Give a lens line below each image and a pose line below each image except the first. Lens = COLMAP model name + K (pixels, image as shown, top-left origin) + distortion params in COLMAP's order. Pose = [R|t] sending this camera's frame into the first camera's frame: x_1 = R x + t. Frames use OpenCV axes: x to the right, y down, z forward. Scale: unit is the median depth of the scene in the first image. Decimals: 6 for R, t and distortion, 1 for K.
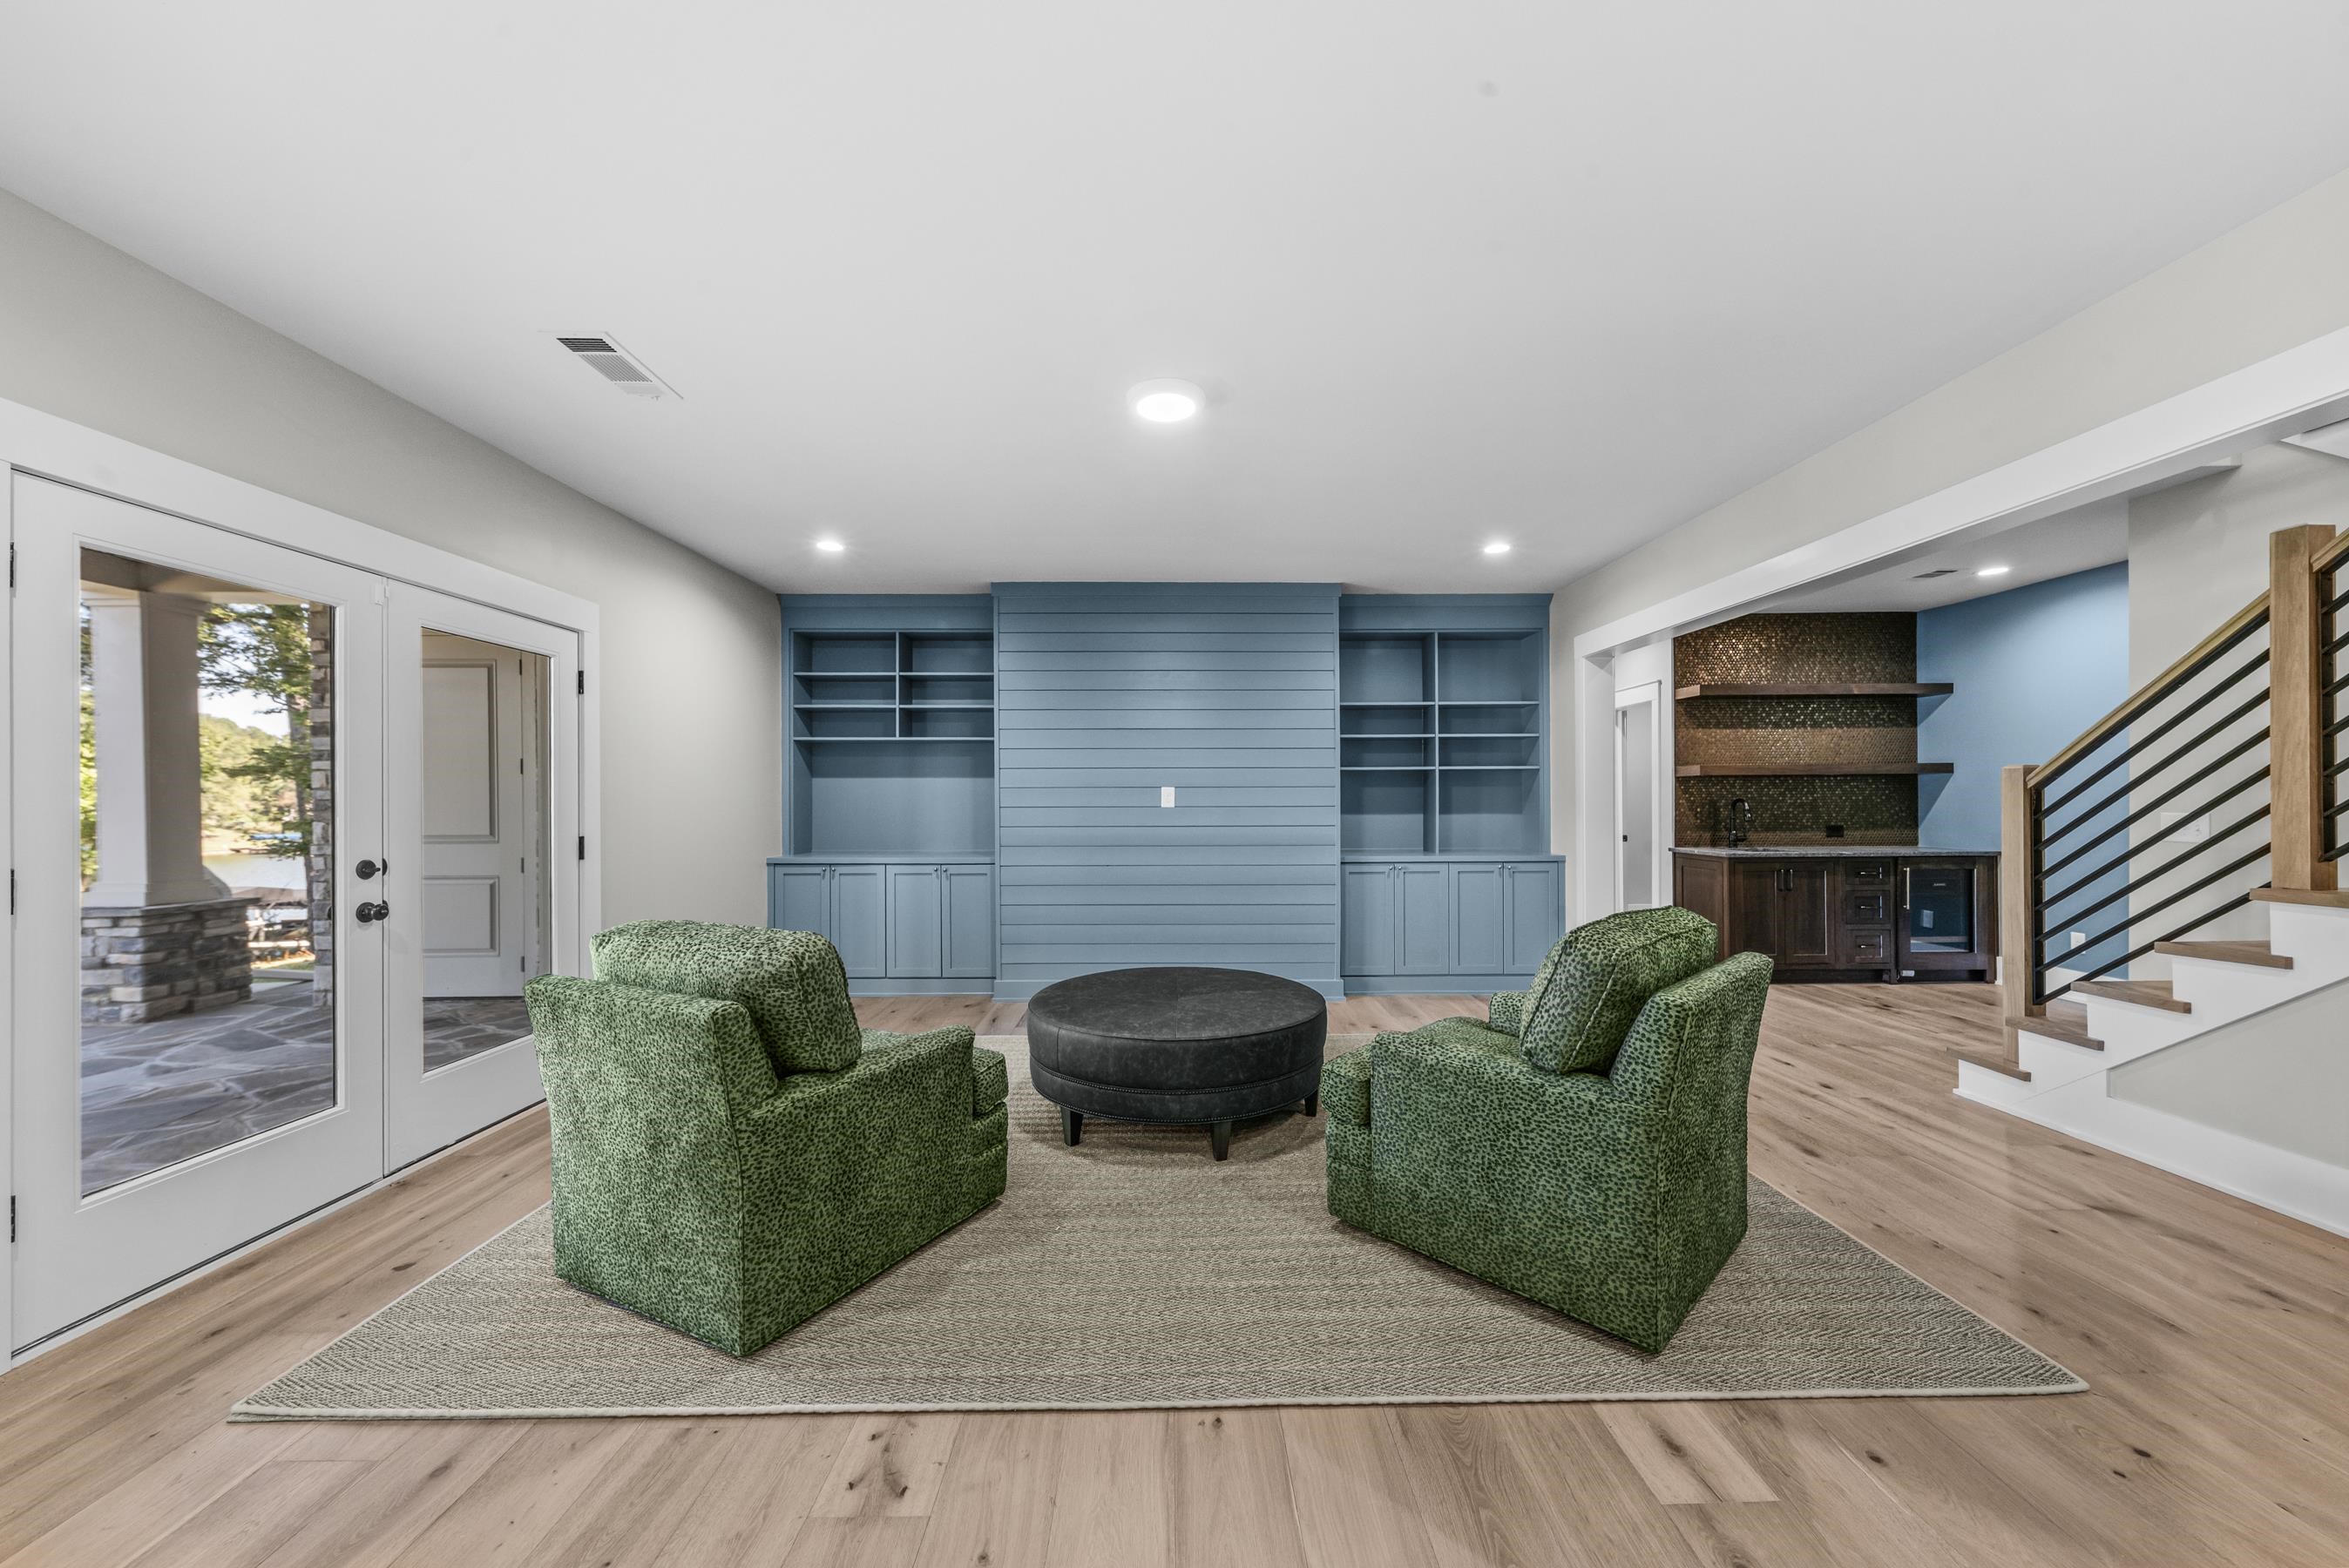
lens RADIAL K [[825.5, 0, 1172.6], [0, 825.5, 798.4], [0, 0, 1]] dist [0.017241, 0.000007]
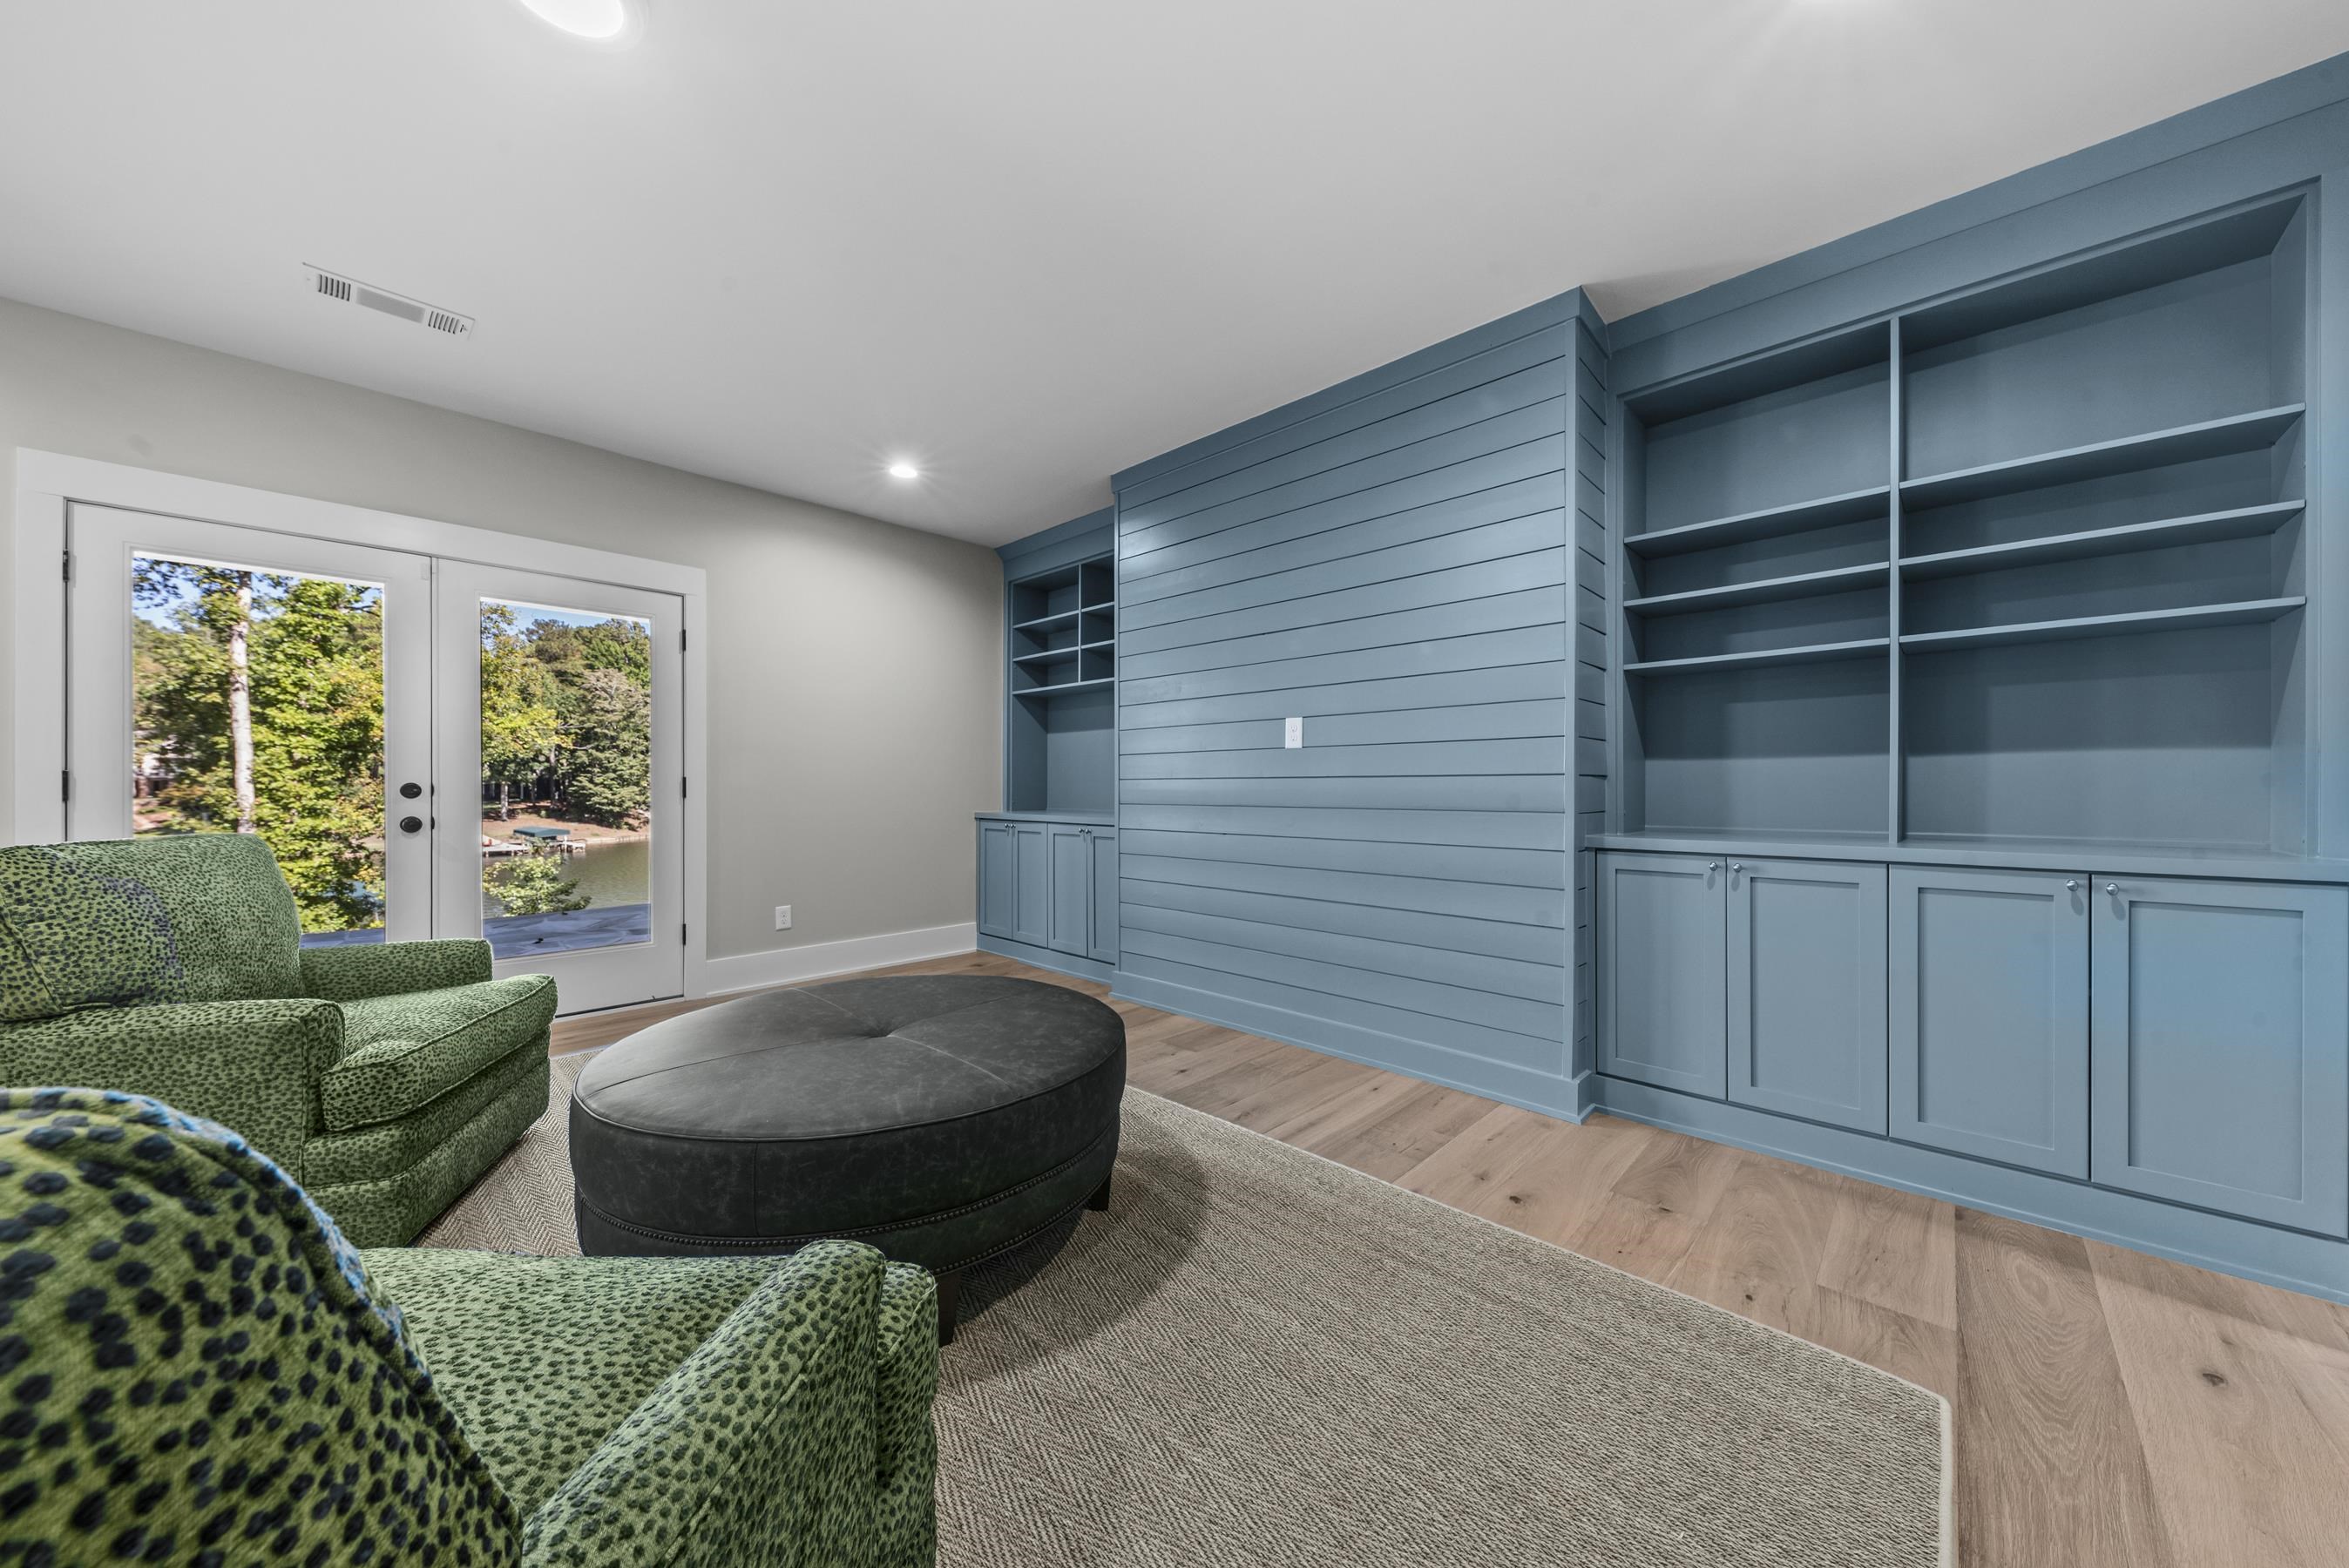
lens RADIAL K [[807.2, 0, 1177.0], [0, 807.2, 791.8], [0, 0, 1]] dist [0.012421, -0.000090]
pose [[0.713844, 0.005118, -0.700286, 0.433184], [0.000699, 0.999968, 0.008021, 0.046111], [0.700304, -0.006215, 0.713817, 0.555802]]
